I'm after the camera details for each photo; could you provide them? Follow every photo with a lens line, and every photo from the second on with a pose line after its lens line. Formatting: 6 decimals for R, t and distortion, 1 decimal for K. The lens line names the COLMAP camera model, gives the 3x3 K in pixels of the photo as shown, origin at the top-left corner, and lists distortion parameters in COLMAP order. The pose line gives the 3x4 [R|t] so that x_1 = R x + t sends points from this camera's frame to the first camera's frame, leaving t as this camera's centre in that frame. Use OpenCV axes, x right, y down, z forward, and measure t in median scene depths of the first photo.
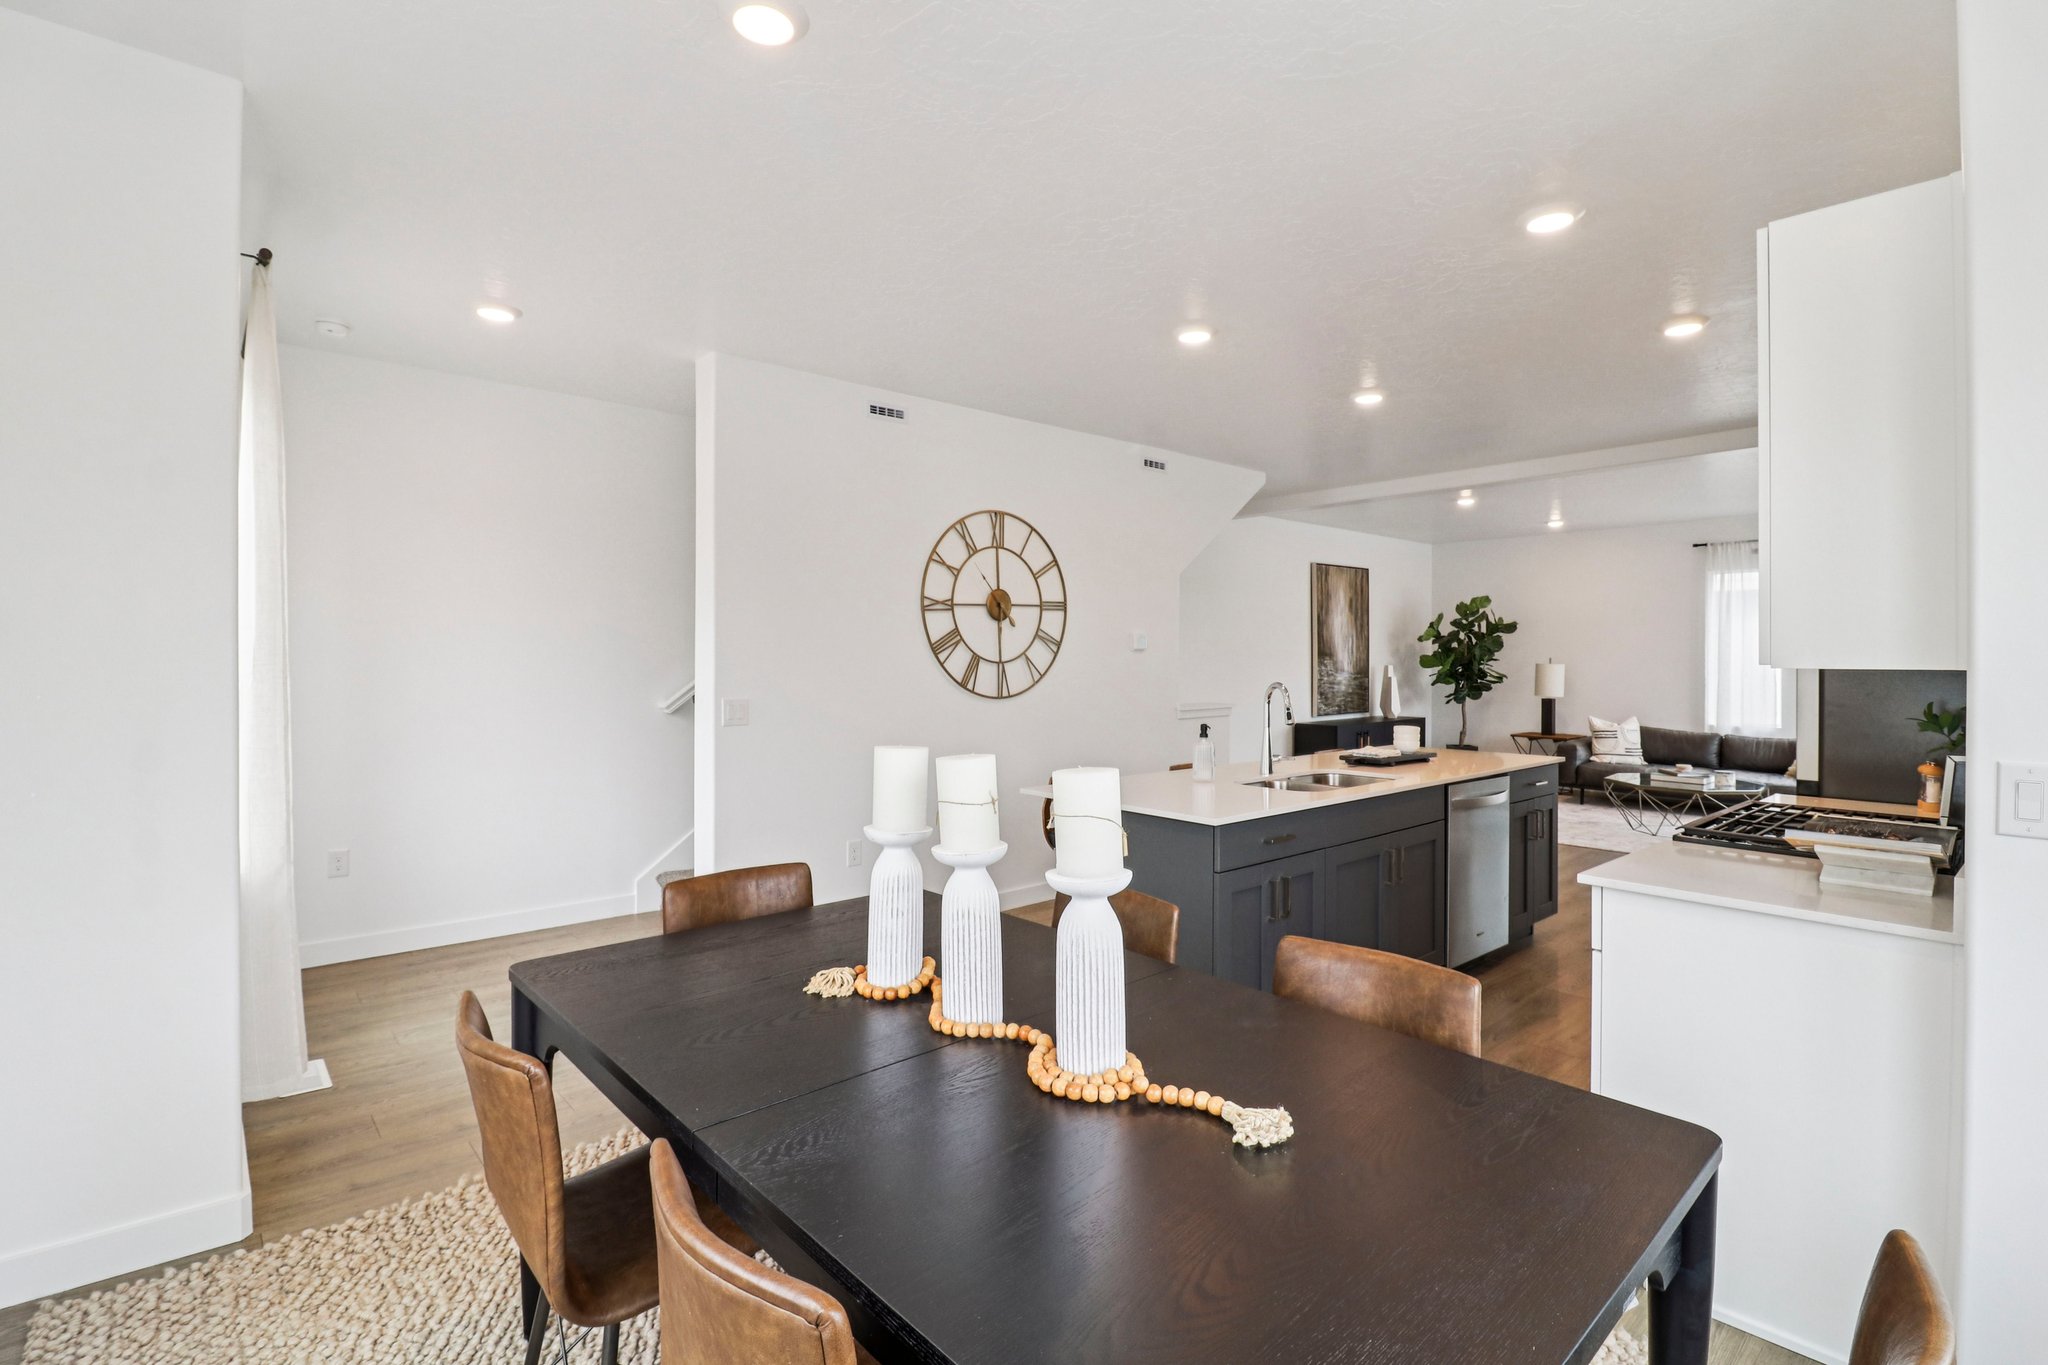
lens RADIAL K [[960.2, 0, 1019.5], [0, 960.2, 651.4], [0, 0, 1]] dist [0.000539, -0.011623]
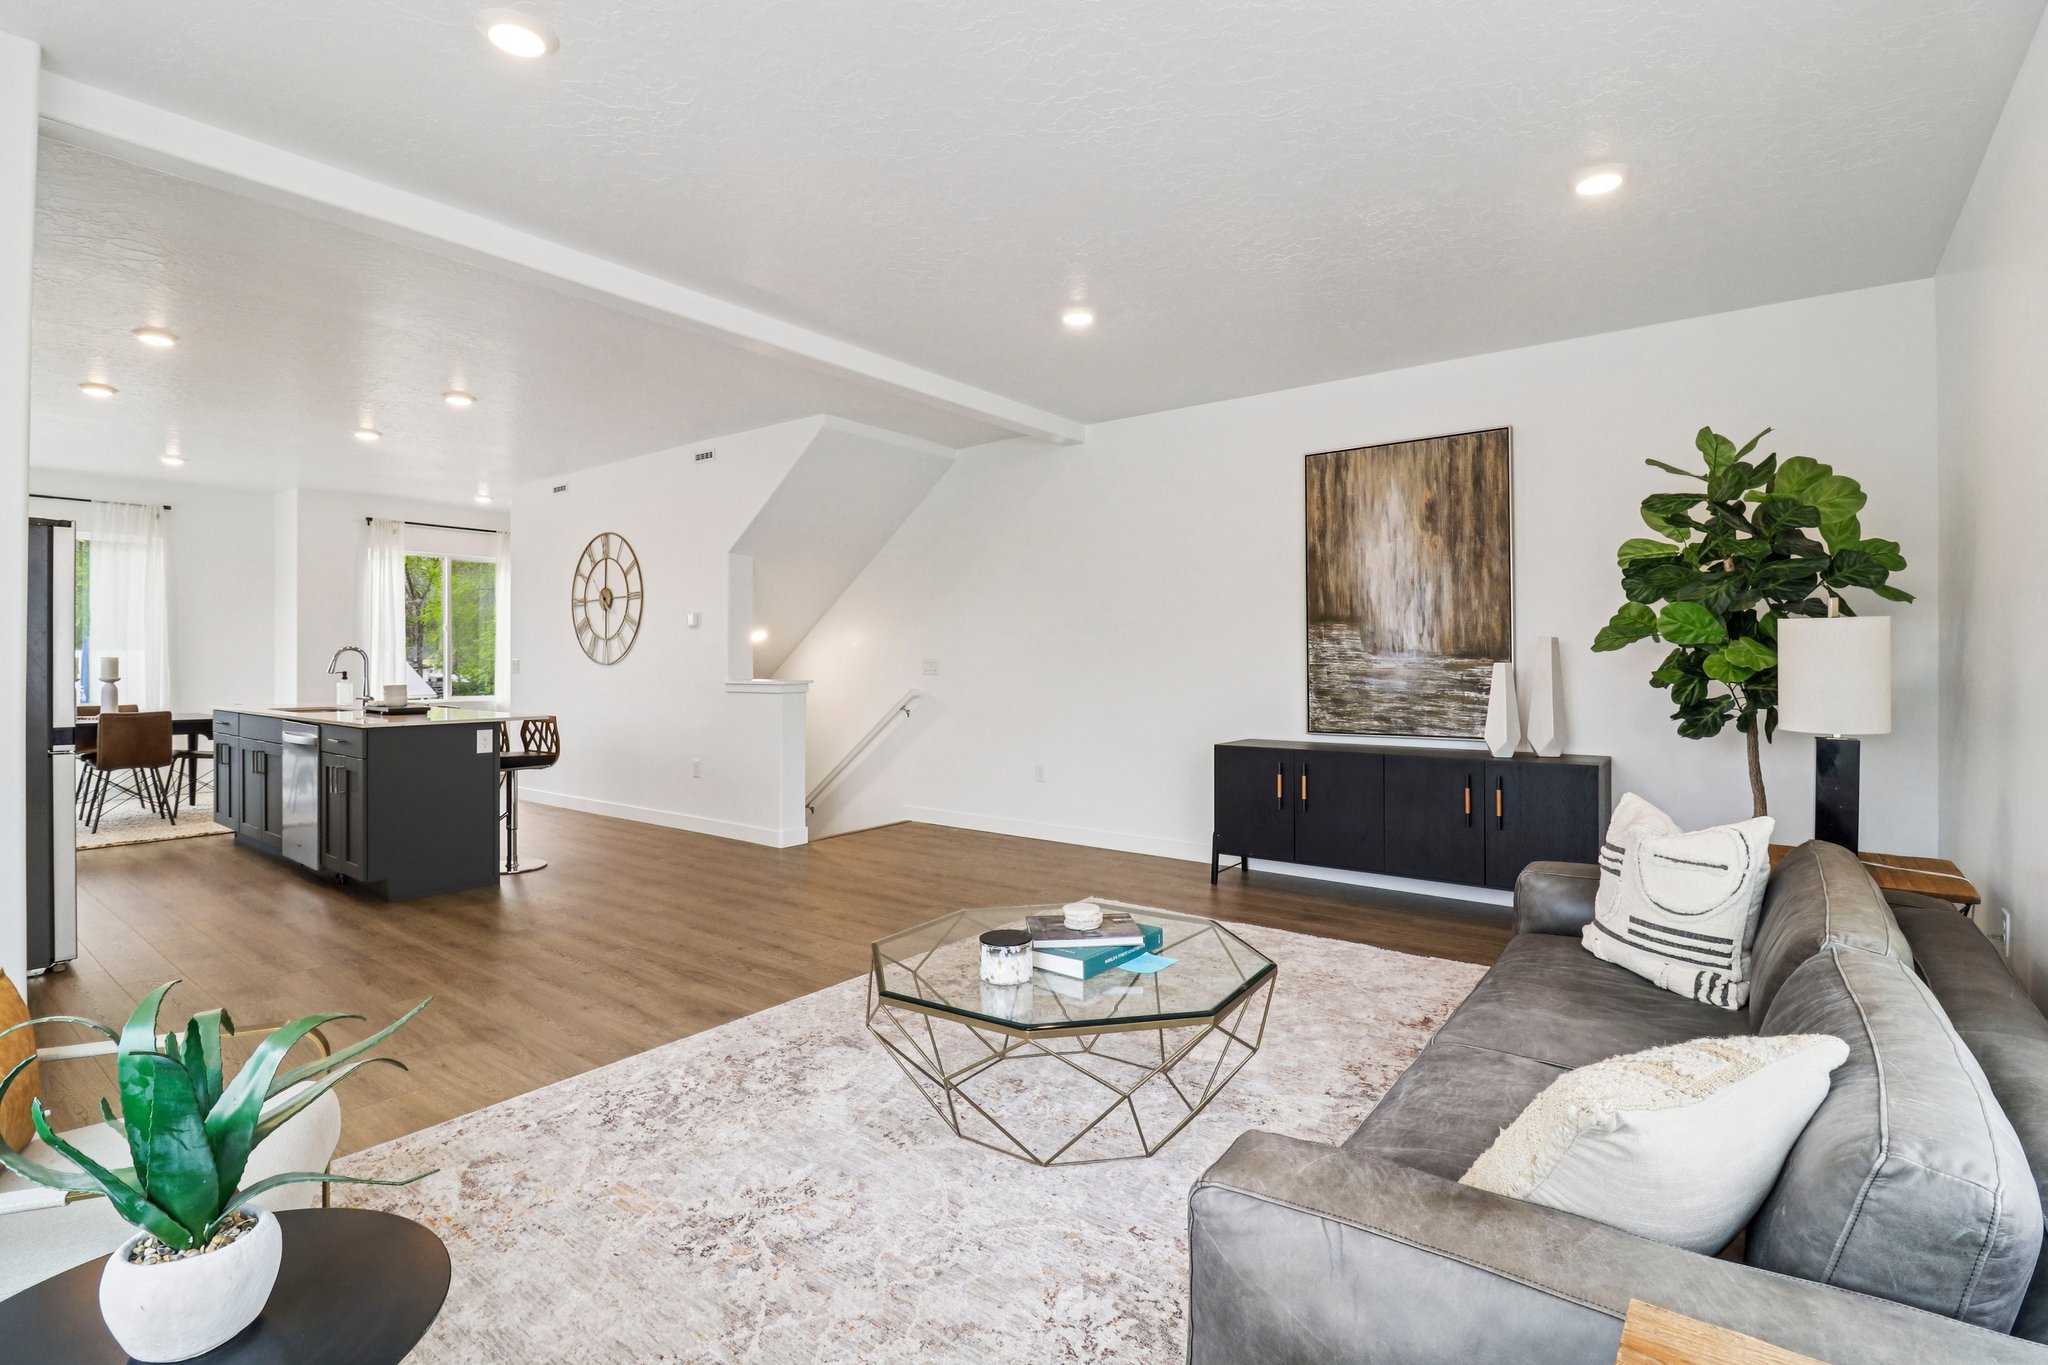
lens RADIAL K [[973.4, 0, 1017.4], [0, 973.4, 658.3], [0, 0, 1]] dist [0.001054, -0.012391]
pose [[0.186365, -0.003045, -0.982476, 0.894915], [0.005871, 0.999981, -0.001985, 0.027164], [0.982463, -0.005398, 0.186379, 0.791938]]
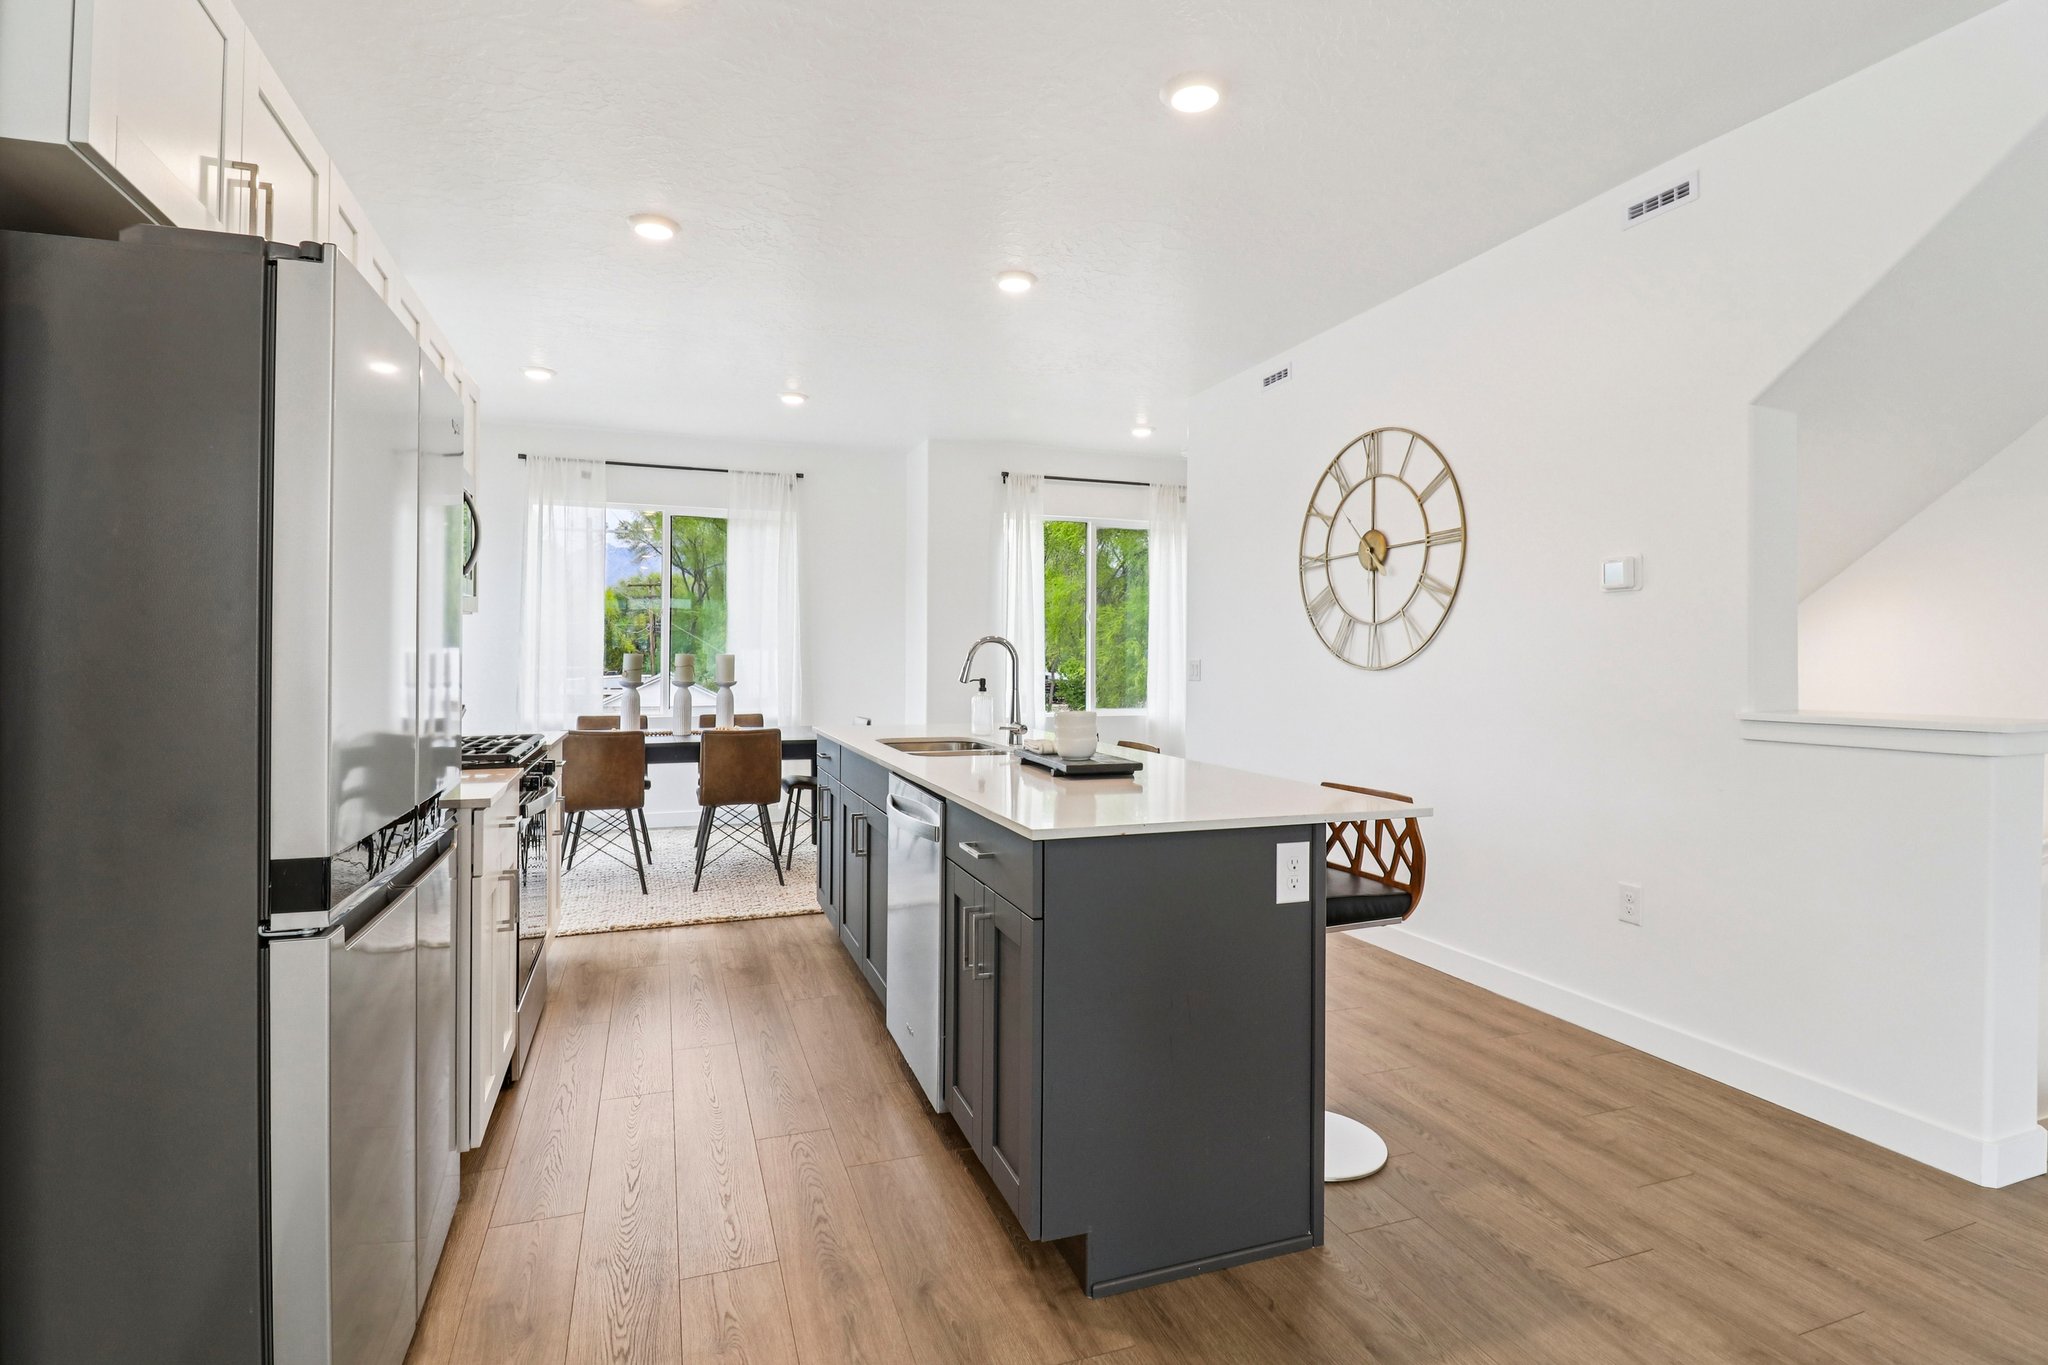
lens RADIAL K [[995.2, 0, 1018.0], [0, 995.2, 657.6], [0, 0, 1]] dist [-0.003557, -0.001202]
pose [[-0.363082, -0.004791, -0.931745, 0.499111], [0.000283, 0.999986, -0.005252, 0.025513], [0.931757, -0.002170, -0.363075, 0.610496]]
